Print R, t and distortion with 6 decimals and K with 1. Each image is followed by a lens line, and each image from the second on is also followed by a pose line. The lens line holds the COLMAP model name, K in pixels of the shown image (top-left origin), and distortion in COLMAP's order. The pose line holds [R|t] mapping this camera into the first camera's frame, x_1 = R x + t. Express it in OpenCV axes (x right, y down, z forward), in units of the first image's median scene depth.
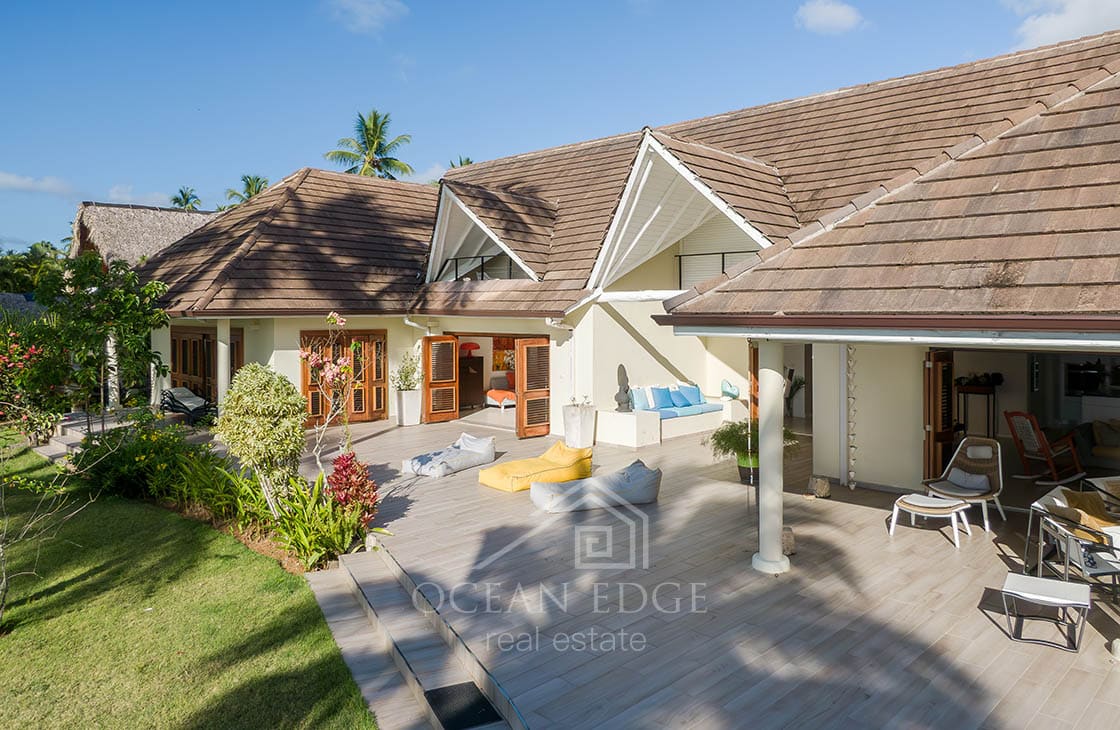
lens RADIAL K [[785.1, 0, 565.5], [0, 785.1, 321.0], [0, 0, 1]] dist [0.063608, -0.000584]
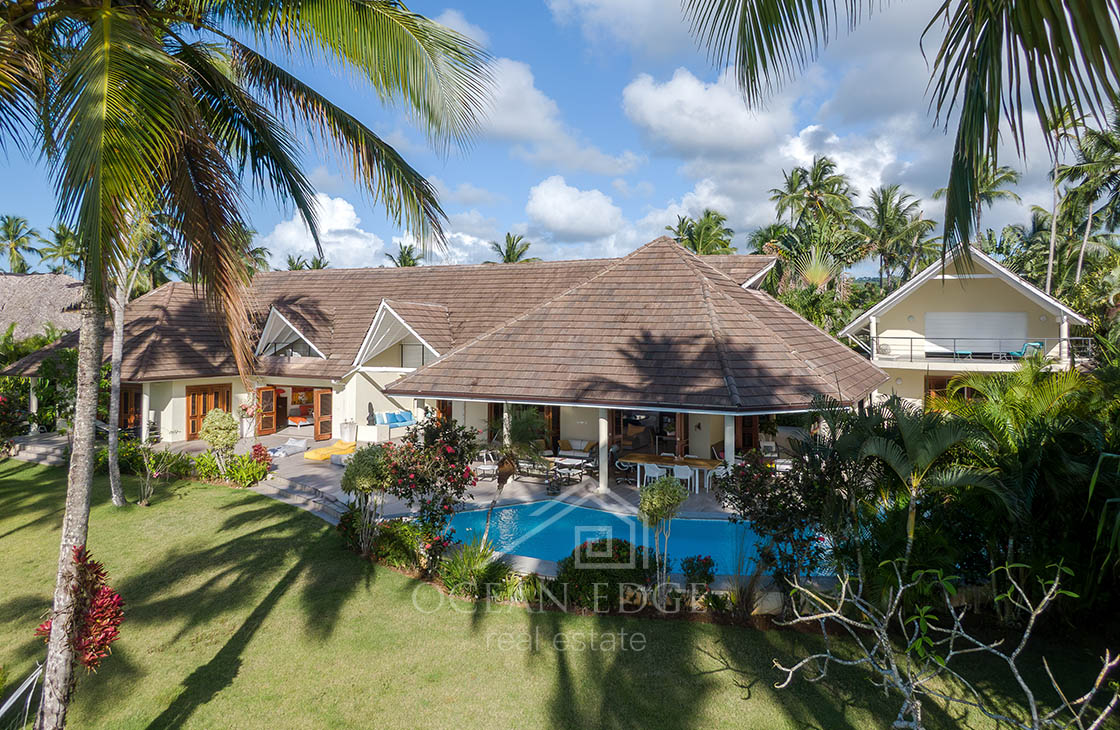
lens RADIAL K [[785.1, 0, 565.5], [0, 785.1, 321.0], [0, 0, 1]] dist [0.063608, -0.000584]
pose [[0.951894, 0.011563, 0.306209, -0.073402], [-0.004237, 0.999689, -0.024576, -0.103971], [-0.306398, 0.022097, 0.951647, -1.073220]]
